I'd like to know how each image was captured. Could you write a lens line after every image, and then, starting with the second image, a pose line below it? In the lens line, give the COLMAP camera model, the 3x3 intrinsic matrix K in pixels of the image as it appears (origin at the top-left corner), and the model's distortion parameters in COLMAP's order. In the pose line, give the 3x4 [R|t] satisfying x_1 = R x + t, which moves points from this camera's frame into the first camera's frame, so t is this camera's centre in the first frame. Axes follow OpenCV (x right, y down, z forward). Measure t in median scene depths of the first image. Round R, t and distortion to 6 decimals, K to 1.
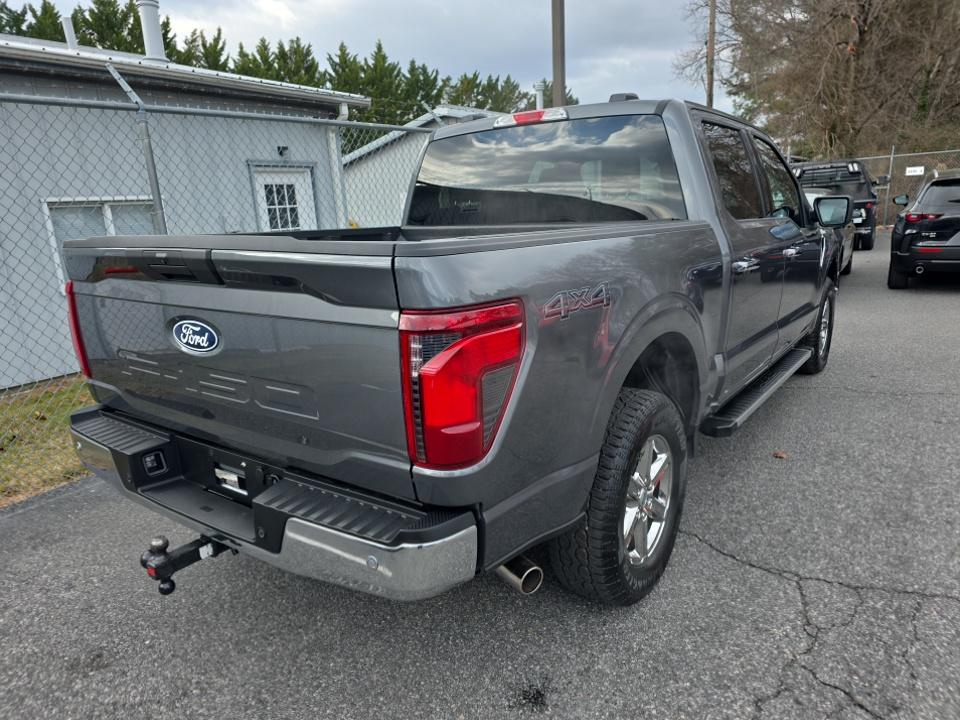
lens RADIAL K [[642.1, 0, 482.3], [0, 642.1, 358.7], [0, 0, 1]] dist [0.054766, -0.034132]
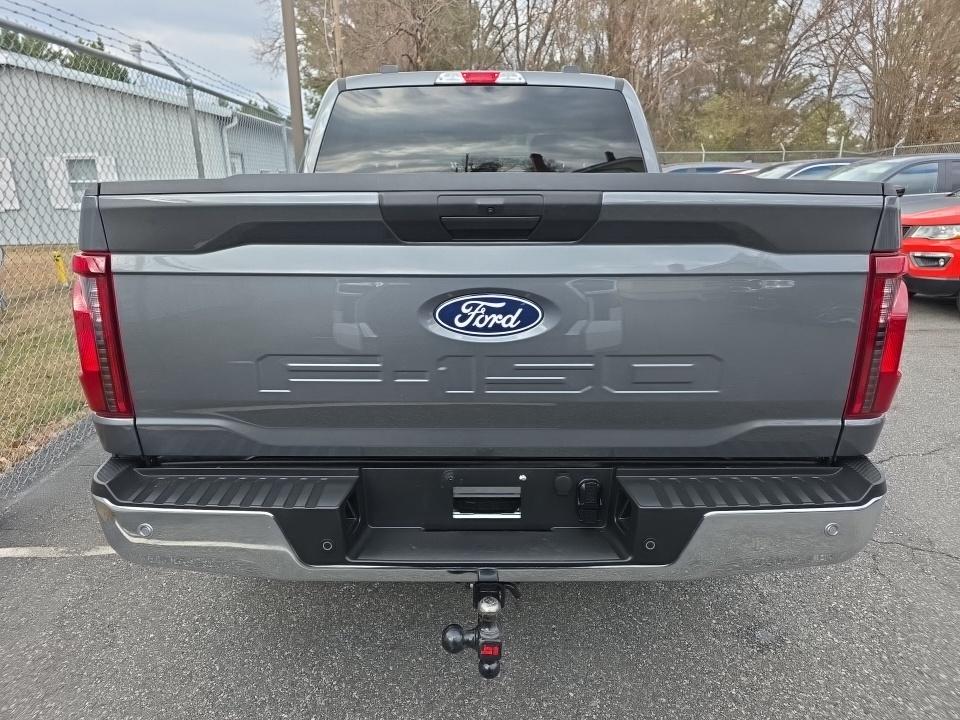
lens RADIAL K [[639.7, 0, 475.7], [0, 639.7, 357.6], [0, 0, 1]] dist [0.057178, -0.043701]
pose [[0.814668, -0.115148, 0.568381, -0.863007], [0.107351, 0.993094, 0.047323, -0.023420], [-0.569905, 0.022463, 0.821403, 0.410099]]
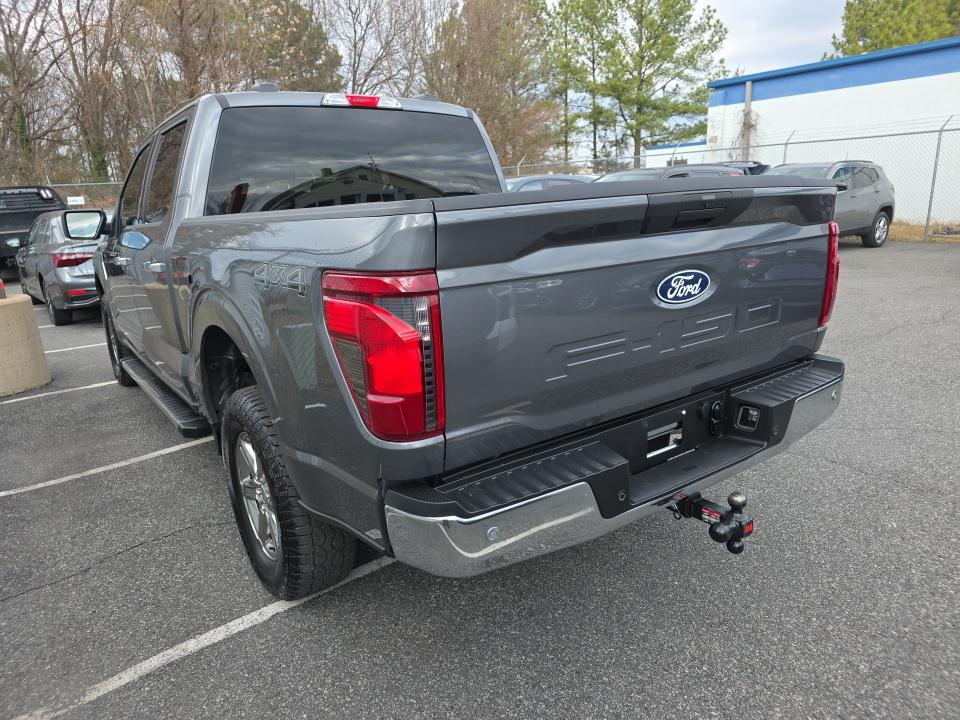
lens RADIAL K [[642.1, 0, 482.3], [0, 642.1, 358.7], [0, 0, 1]] dist [0.054766, -0.034132]
pose [[0.327389, -0.207219, 0.921888, -1.430386], [0.256163, 0.958583, 0.124496, -0.127238], [-0.909504, 0.195395, 0.366912, 0.932180]]
